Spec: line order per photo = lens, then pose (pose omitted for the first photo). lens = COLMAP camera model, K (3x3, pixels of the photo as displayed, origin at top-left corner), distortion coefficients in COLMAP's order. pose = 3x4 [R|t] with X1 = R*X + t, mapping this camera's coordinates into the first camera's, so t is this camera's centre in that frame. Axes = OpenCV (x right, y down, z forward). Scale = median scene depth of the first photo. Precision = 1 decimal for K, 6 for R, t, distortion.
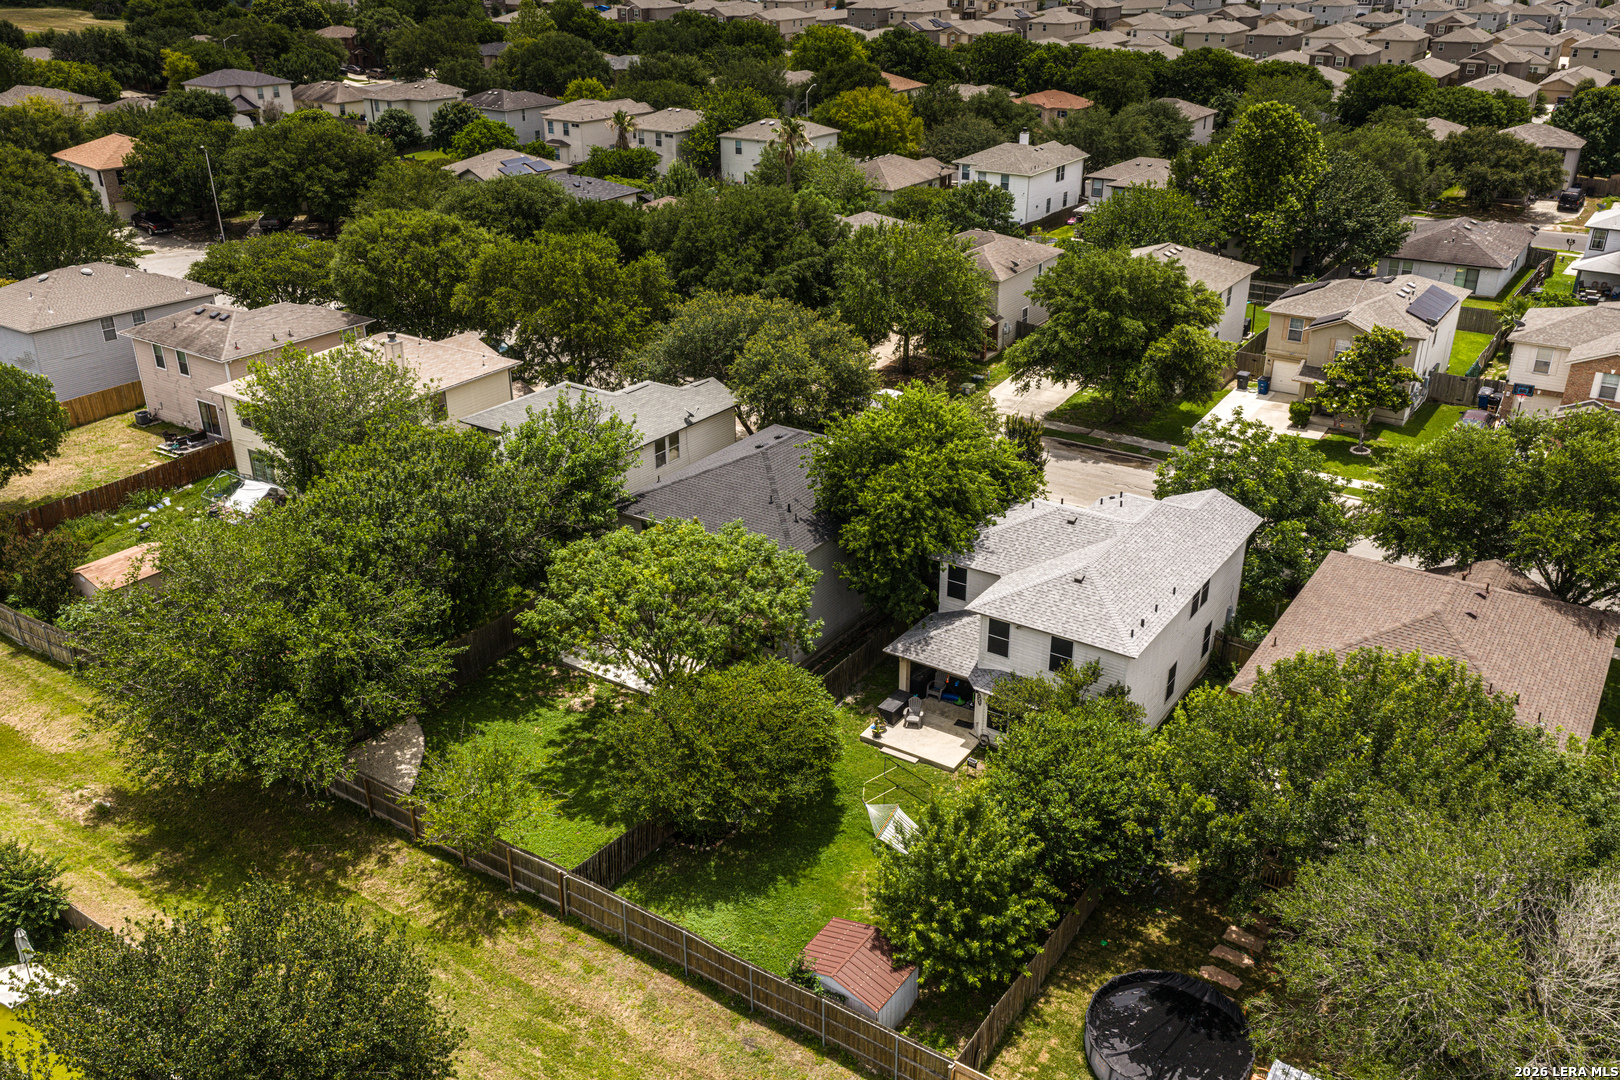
lens RADIAL K [[1338.7, 0, 810.0], [0, 1338.7, 540.0], [0, 0, 1]] dist [0.029017, -0.001443]
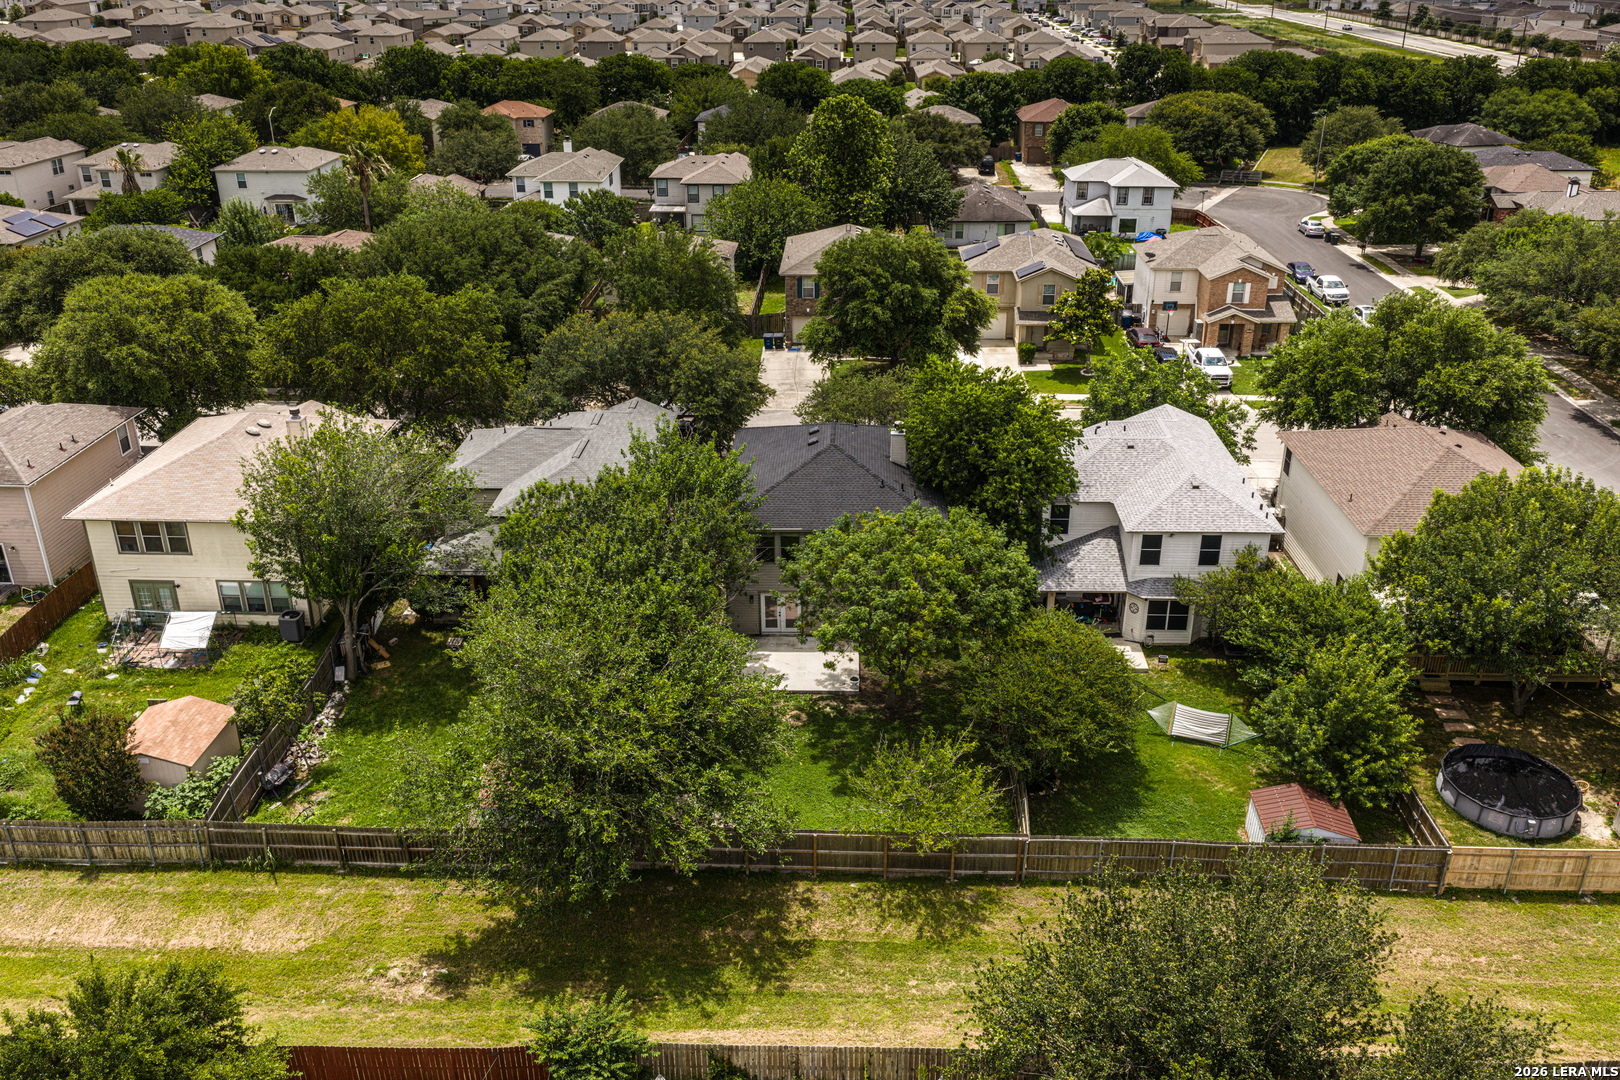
lens RADIAL K [[1338.7, 0, 810.0], [0, 1338.7, 540.0], [0, 0, 1]] dist [0.029017, -0.001443]
pose [[0.846937, -0.218576, 0.484687, -0.405390], [0.222033, 0.973698, 0.051123, -0.036323], [-0.483113, 0.064319, 0.873192, 0.078739]]
